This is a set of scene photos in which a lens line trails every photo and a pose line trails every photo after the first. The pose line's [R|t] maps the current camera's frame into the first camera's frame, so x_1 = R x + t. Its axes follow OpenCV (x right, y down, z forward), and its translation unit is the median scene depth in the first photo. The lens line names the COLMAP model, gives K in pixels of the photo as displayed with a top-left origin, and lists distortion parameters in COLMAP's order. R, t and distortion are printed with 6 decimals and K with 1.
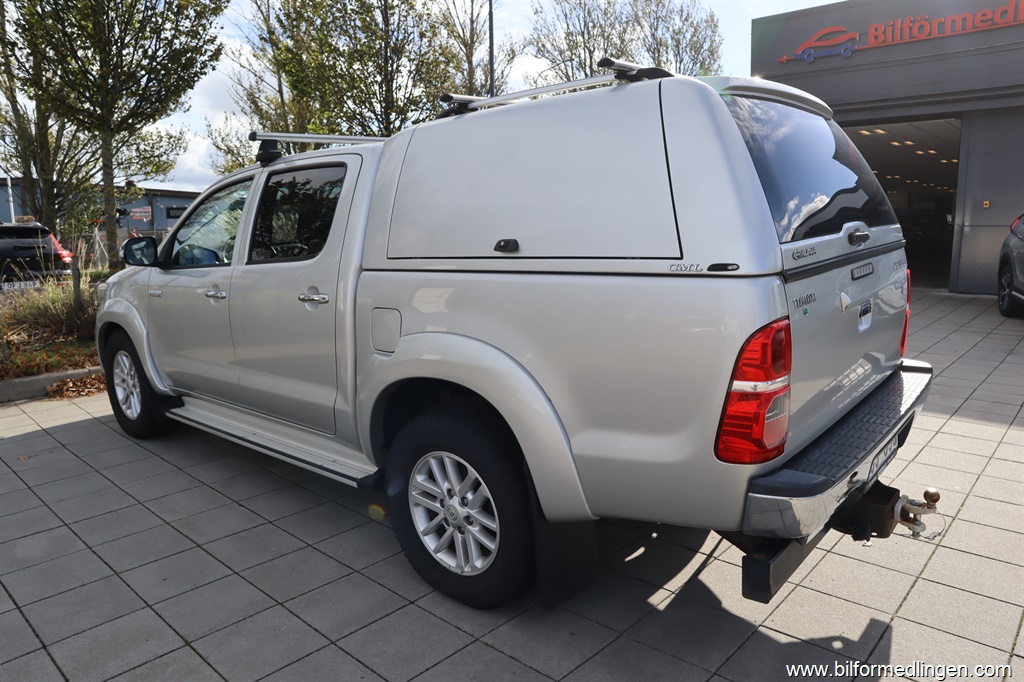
lens RADIAL K [[704.0, 0, 511.3], [0, 704.0, 353.9], [0, 0, 1]] dist [-0.115837, 0.057636]
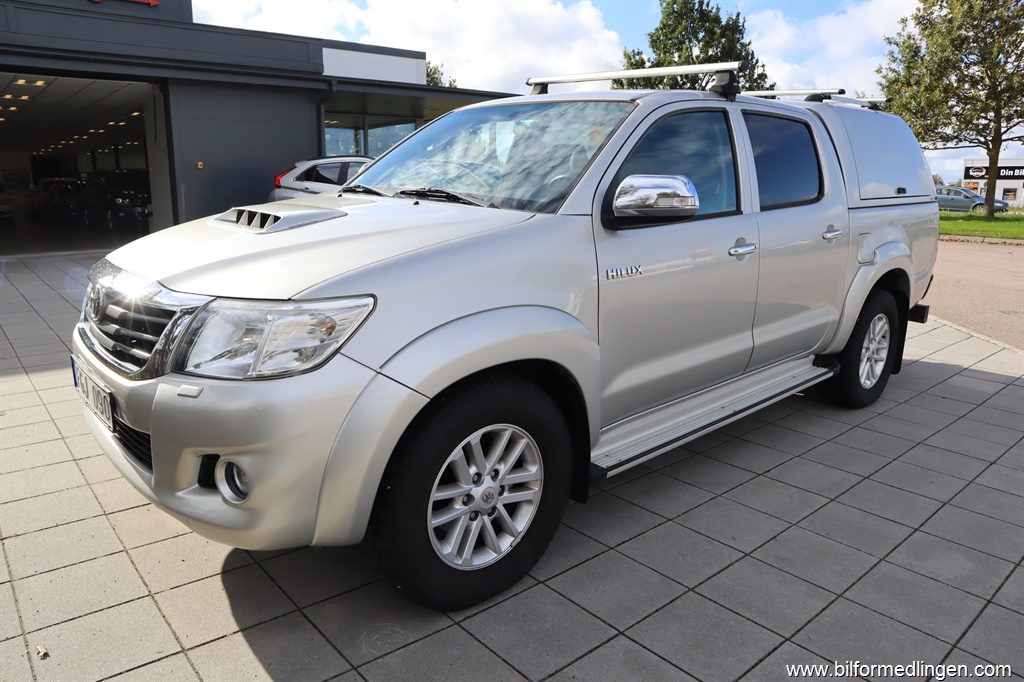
lens RADIAL K [[704.0, 0, 511.3], [0, 704.0, 353.9], [0, 0, 1]] dist [-0.115837, 0.057636]
pose [[0.121860, -0.221194, 0.967586, -1.445854], [0.174954, 0.964375, 0.198426, -0.198644], [-0.977006, 0.145103, 0.156217, 1.298632]]
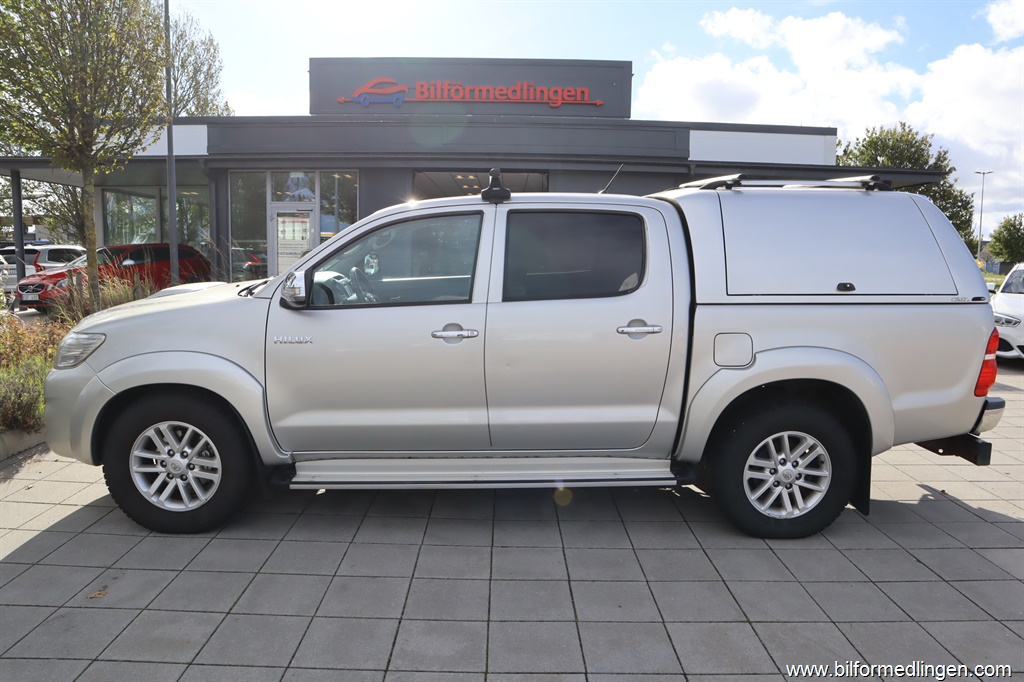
lens RADIAL K [[704.0, 0, 511.3], [0, 704.0, 353.9], [0, 0, 1]] dist [-0.115837, 0.057636]
pose [[0.732118, -0.074242, 0.677119, -1.148444], [0.098657, 0.995119, 0.002439, -0.059212], [-0.673995, 0.065017, 0.735869, 0.275547]]
